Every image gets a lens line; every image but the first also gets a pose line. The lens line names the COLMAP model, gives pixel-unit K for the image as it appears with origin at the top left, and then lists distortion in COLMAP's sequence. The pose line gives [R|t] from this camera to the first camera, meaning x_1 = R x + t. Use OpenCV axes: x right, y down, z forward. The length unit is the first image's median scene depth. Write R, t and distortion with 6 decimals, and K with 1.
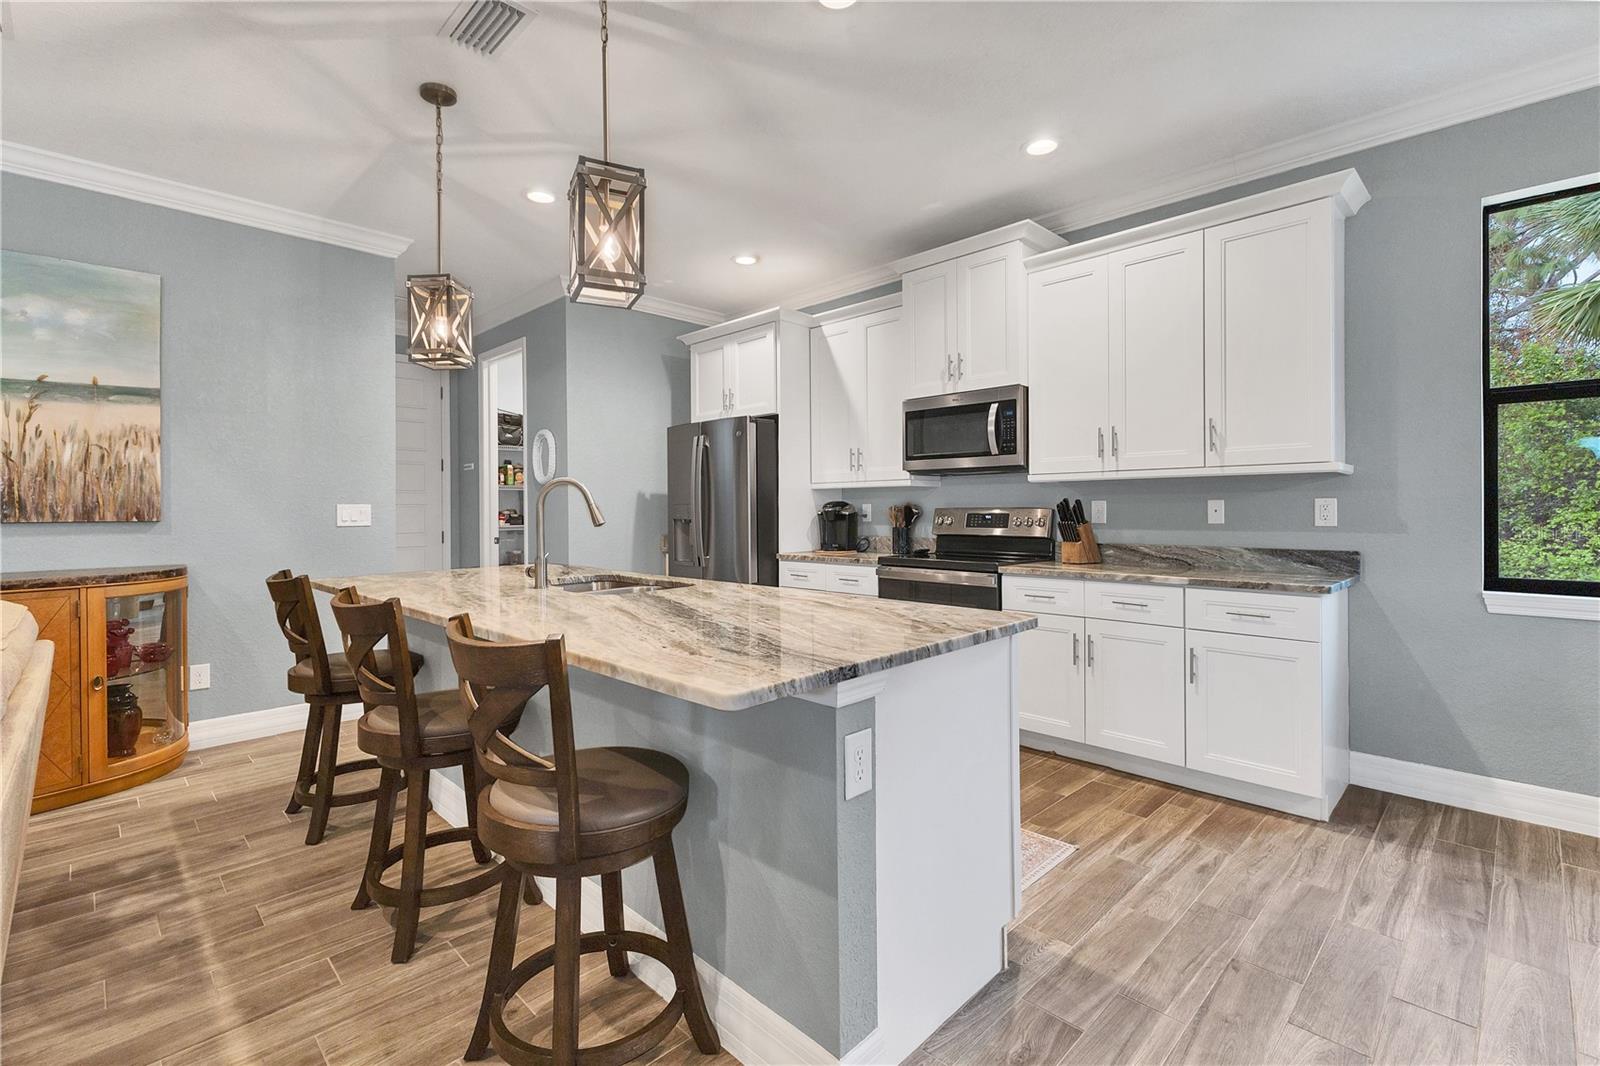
lens RADIAL K [[710.7, 0, 799.3], [0, 710.7, 508.9], [0, 0, 1]] dist [-0.002779, -0.001580]
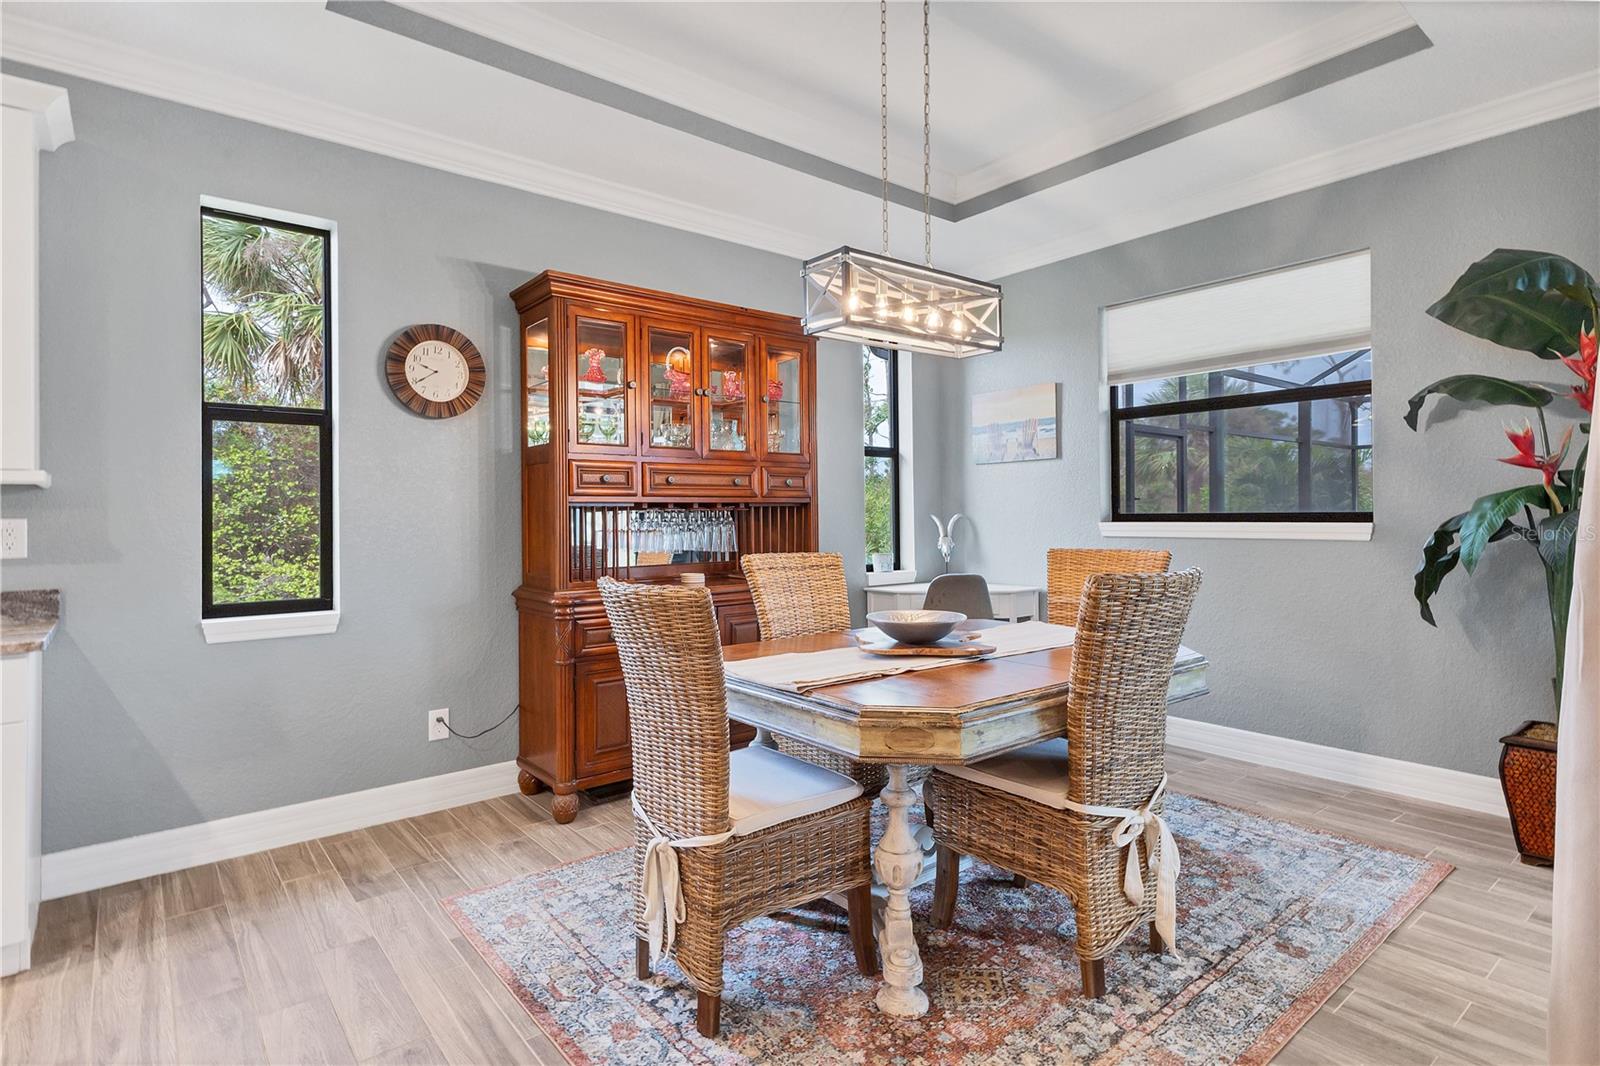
lens RADIAL K [[815.6, 0, 792.9], [0, 815.6, 510.6], [0, 0, 1]] dist [0.006095, -0.000773]
pose [[0.098495, 0.013546, 0.995045, -0.012602], [0.014228, 0.999786, -0.015018, -0.000280], [-0.995036, 0.015636, 0.098281, 0.119142]]
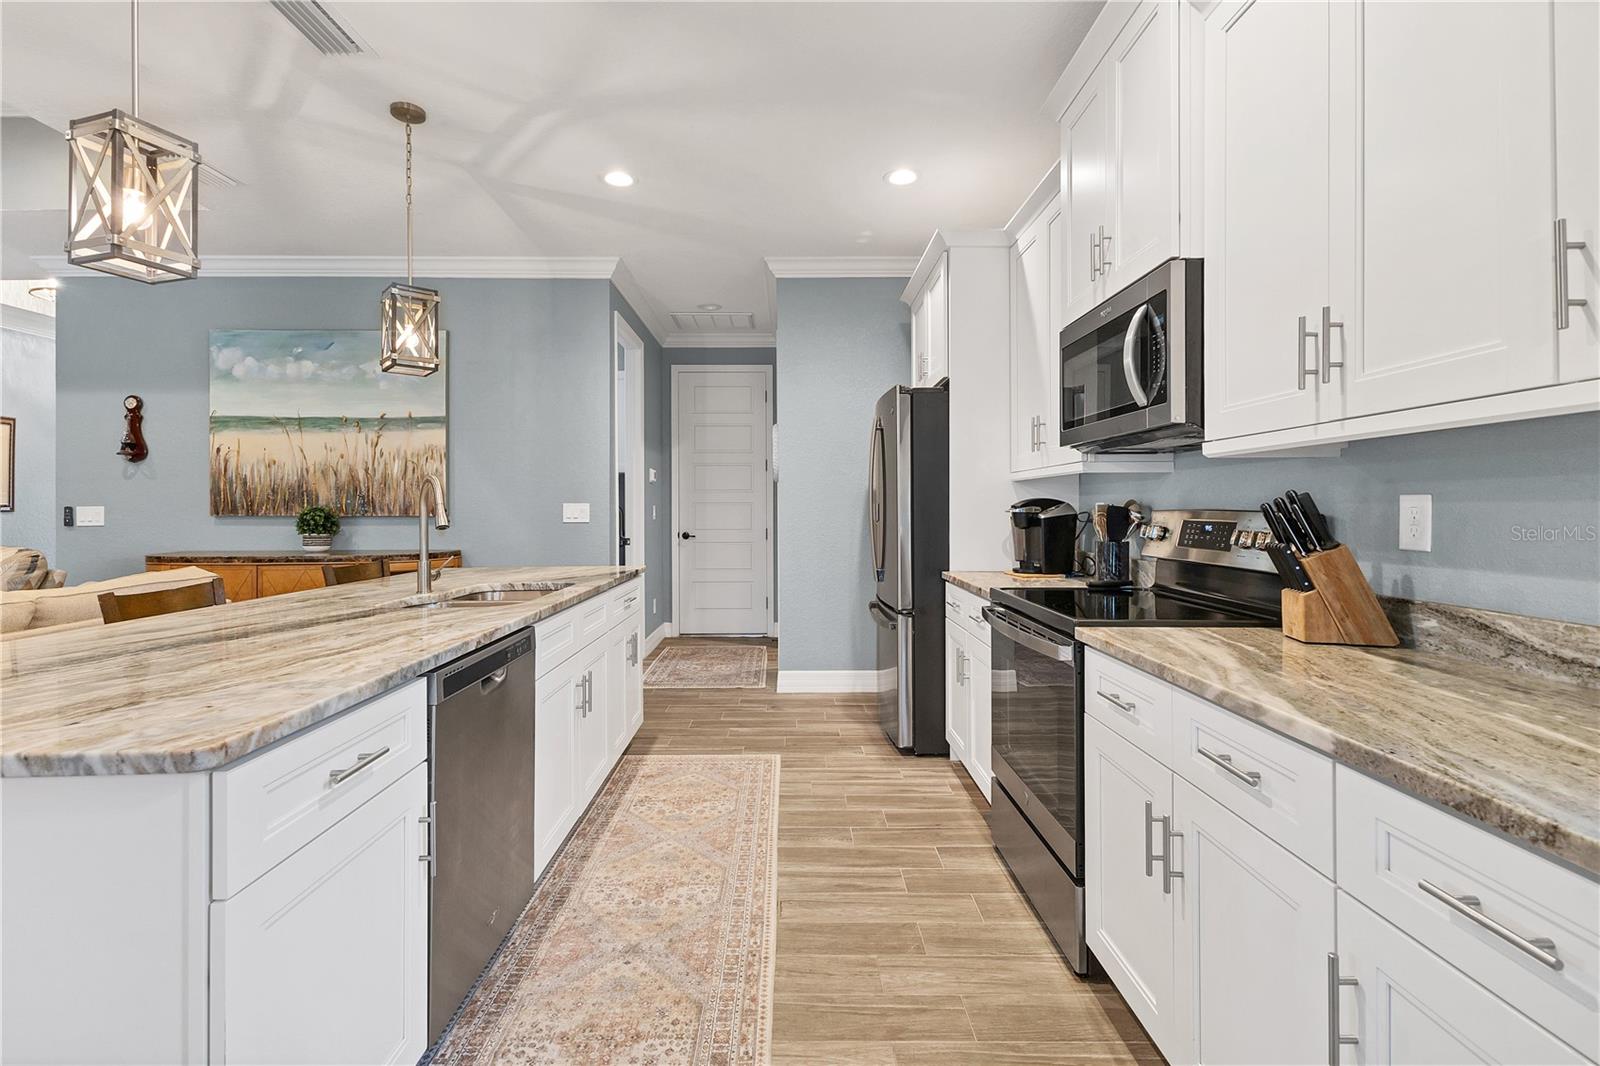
lens RADIAL K [[715.5, 0, 796.7], [0, 715.5, 518.2], [0, 0, 1]] dist [-0.000984, 0.000029]
pose [[0.713421, 0.015014, -0.700575, 0.561200], [-0.004285, 0.999845, 0.017064, -0.005136], [0.700723, -0.009172, 0.713375, 0.560104]]
